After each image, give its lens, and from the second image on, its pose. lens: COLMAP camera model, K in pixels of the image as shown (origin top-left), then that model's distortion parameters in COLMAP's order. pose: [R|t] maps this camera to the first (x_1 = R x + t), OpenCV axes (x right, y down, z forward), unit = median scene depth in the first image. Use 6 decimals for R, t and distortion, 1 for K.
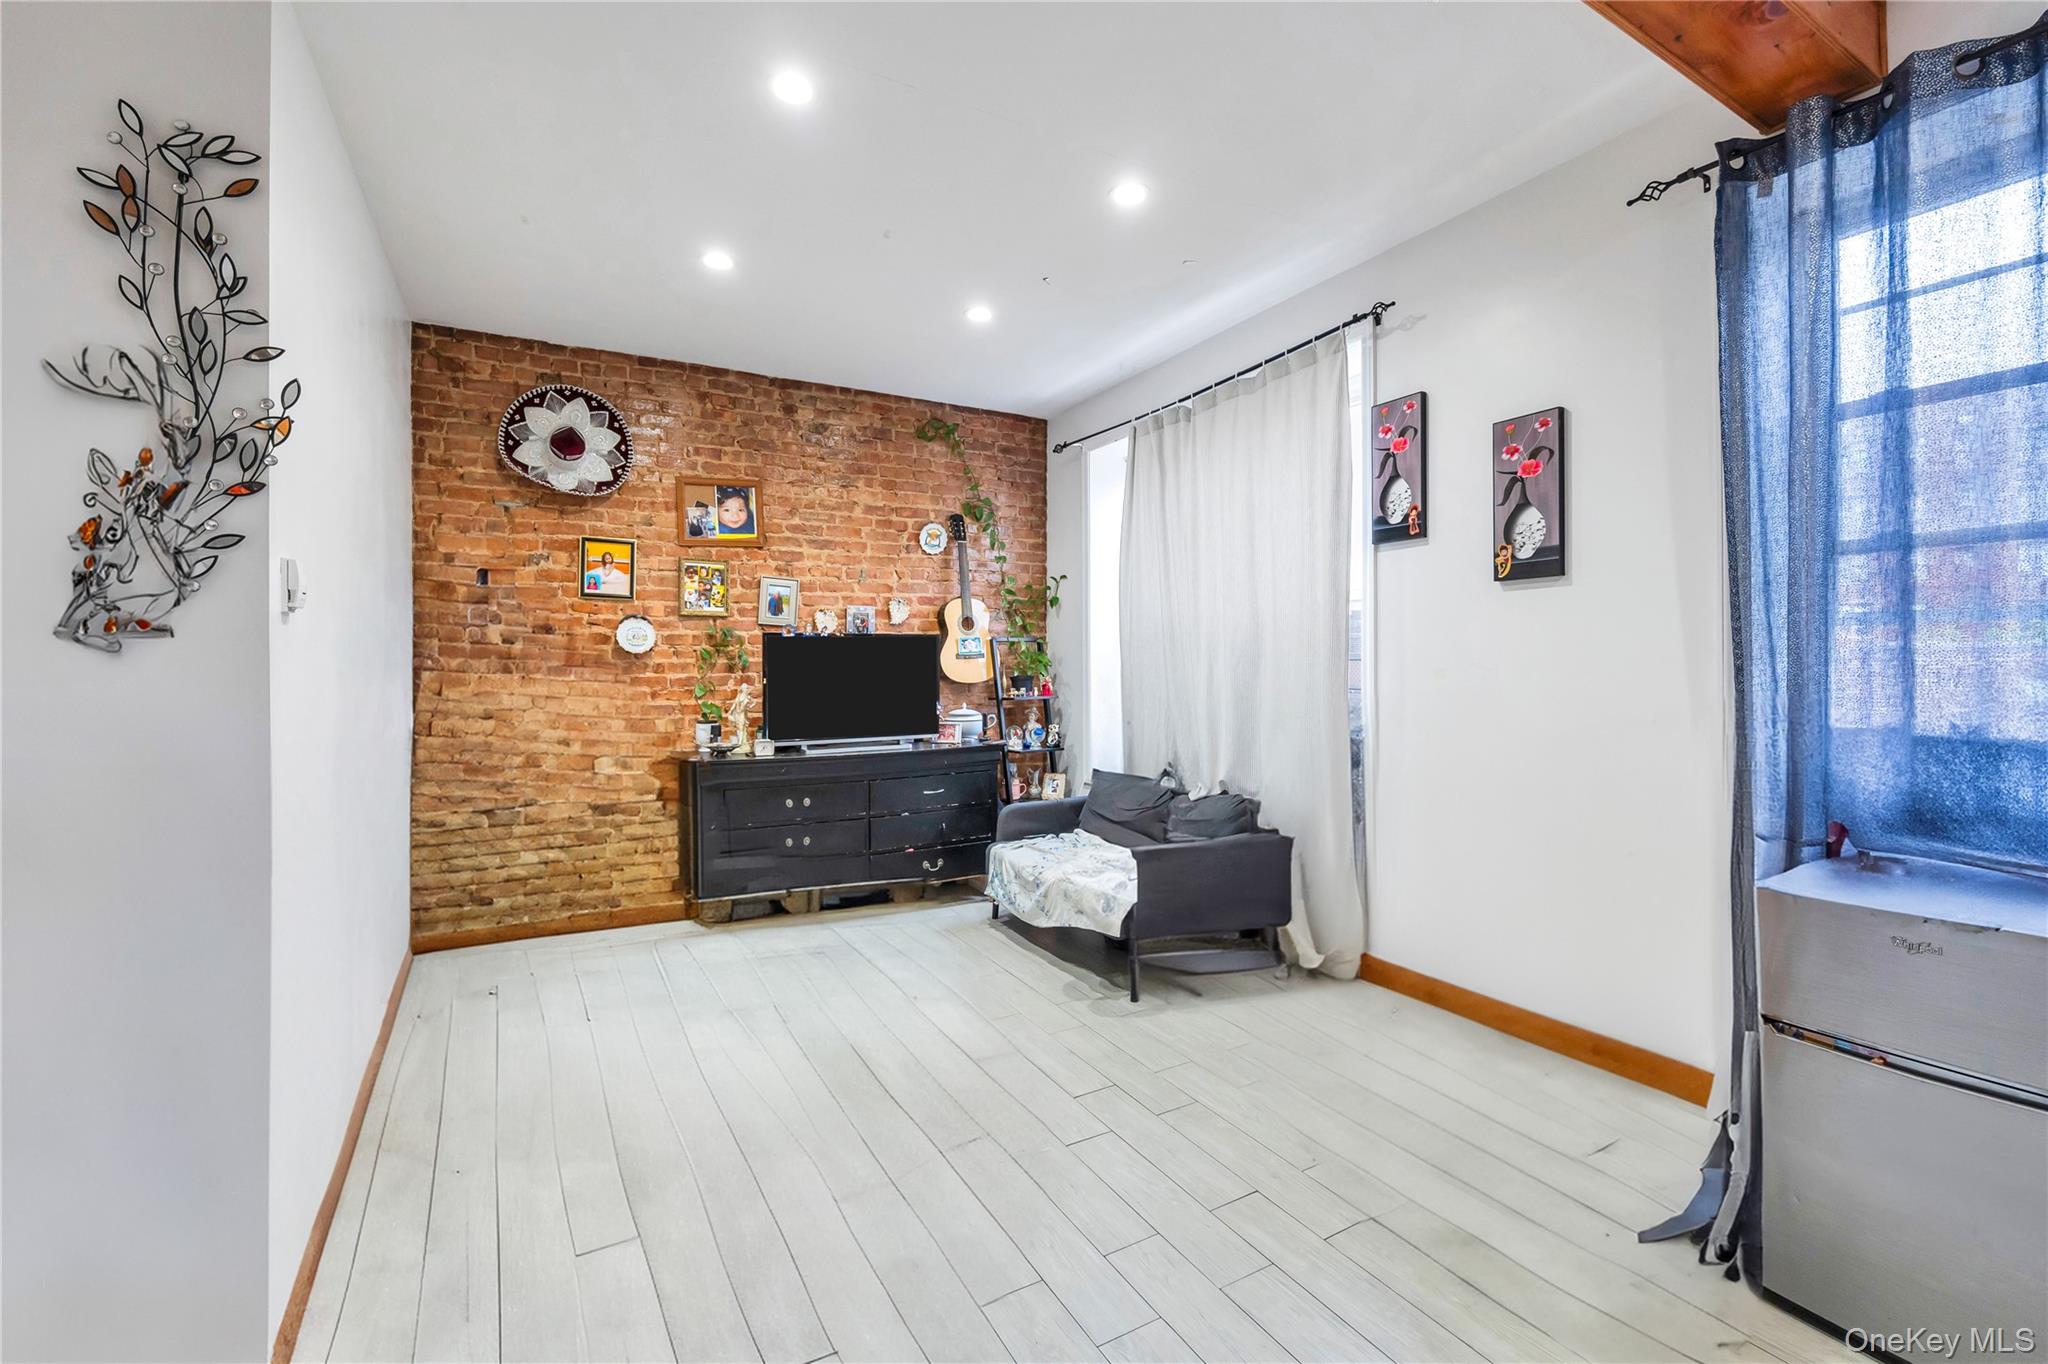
lens RADIAL K [[839.5, 0, 1025.7], [0, 839.5, 672.2], [0, 0, 1]] dist [-0.015880, 0.000338]
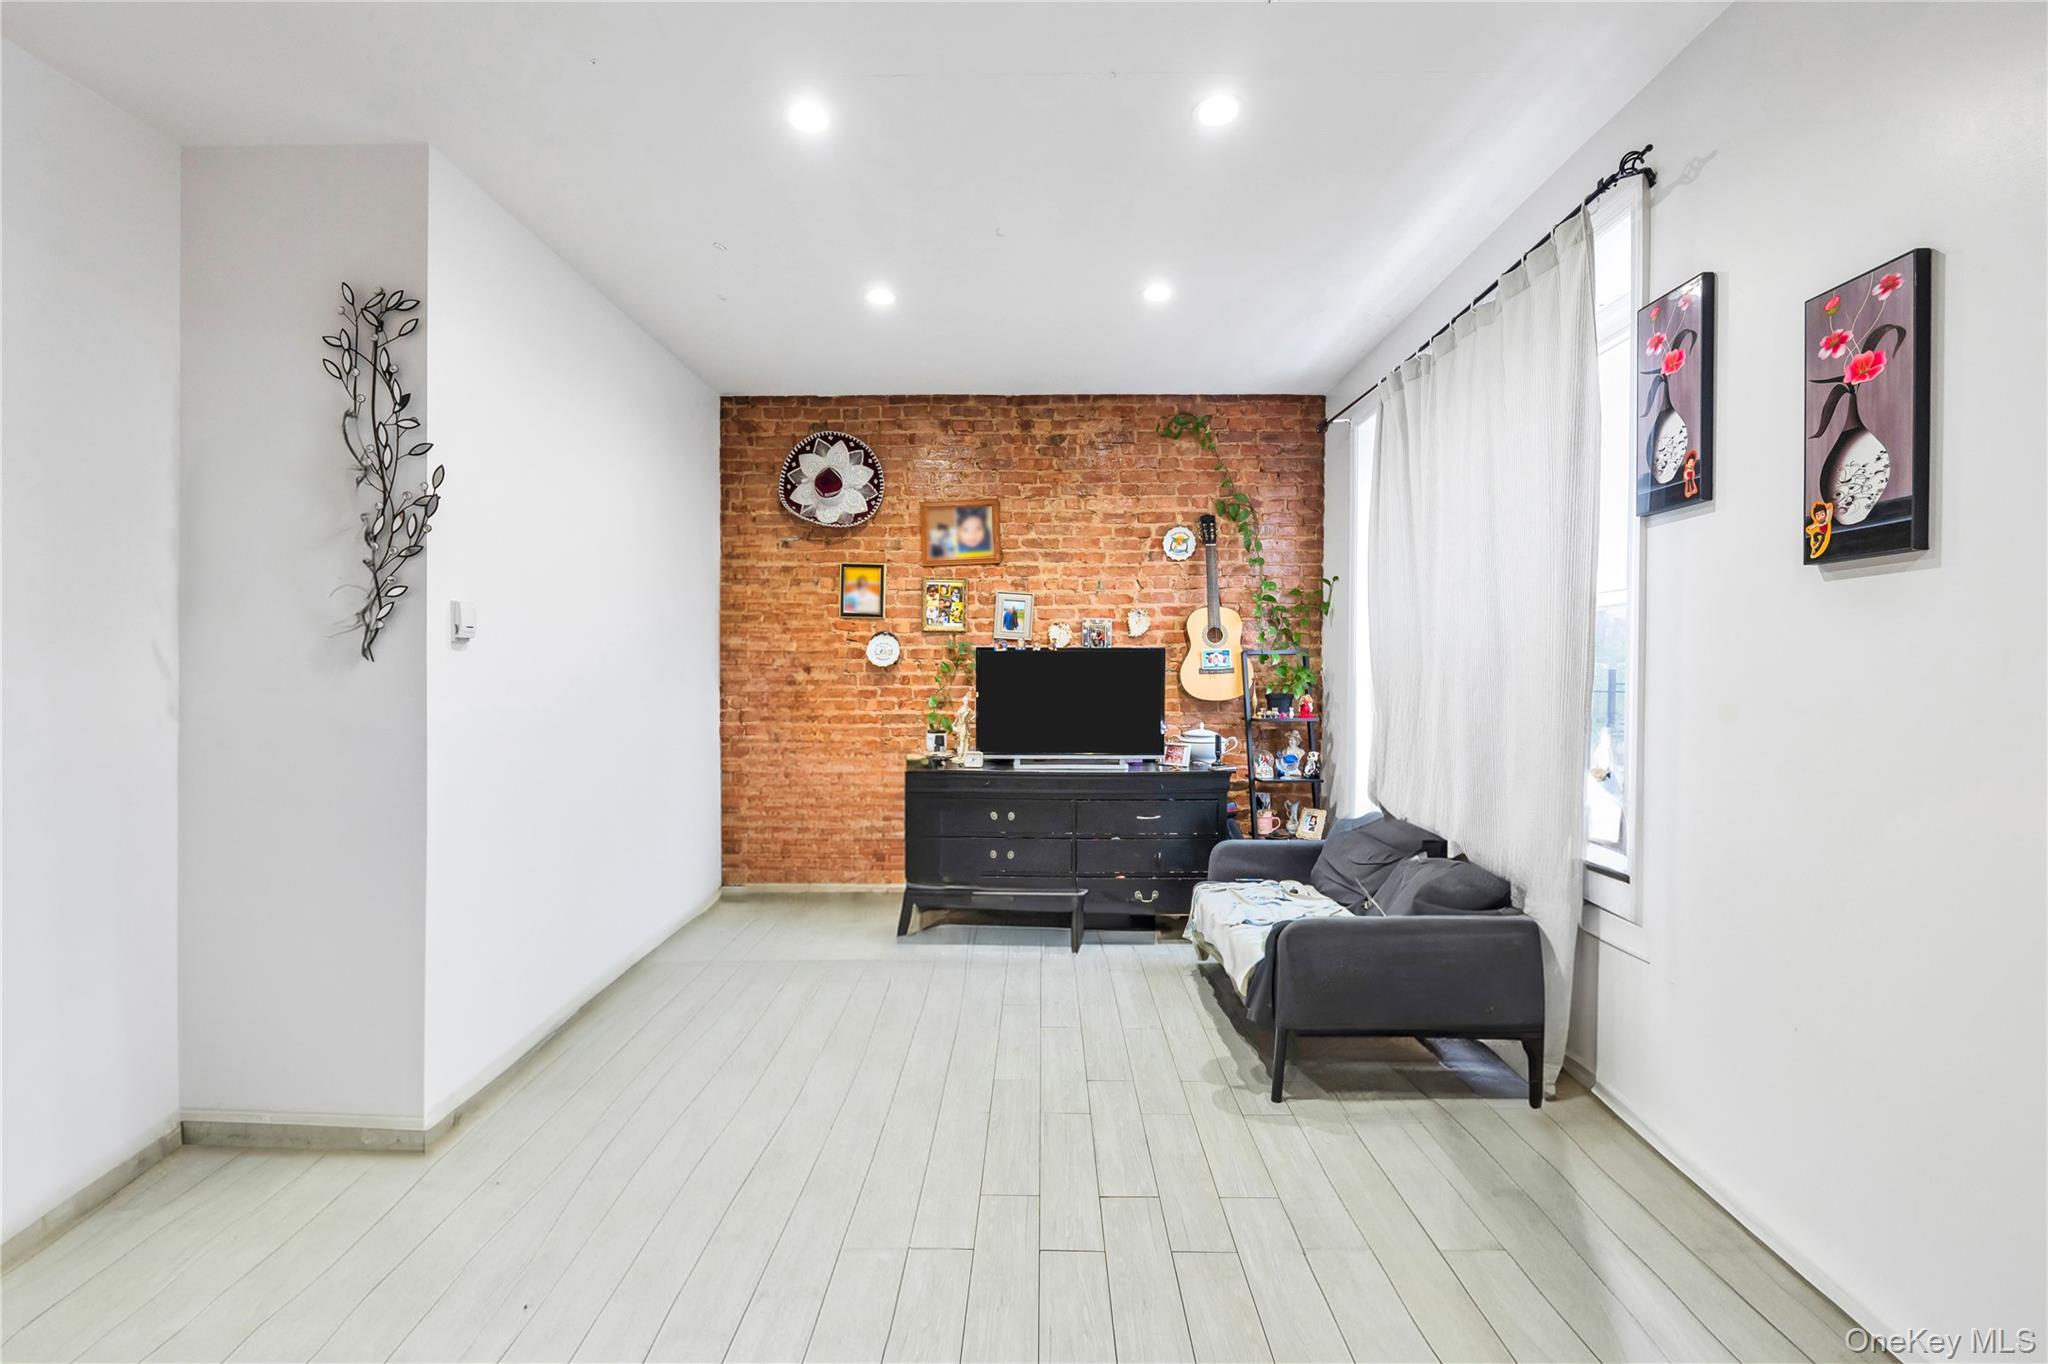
lens RADIAL K [[841.2, 0, 1024.0], [0, 841.2, 682.0], [0, 0, 1]] dist [-0.014090, 0.000370]
pose [[0.864429, 0.017030, -0.502466, 0.250695], [-0.014580, 0.999855, 0.008804, -0.014468], [0.502543, -0.000285, 0.864552, 0.134426]]
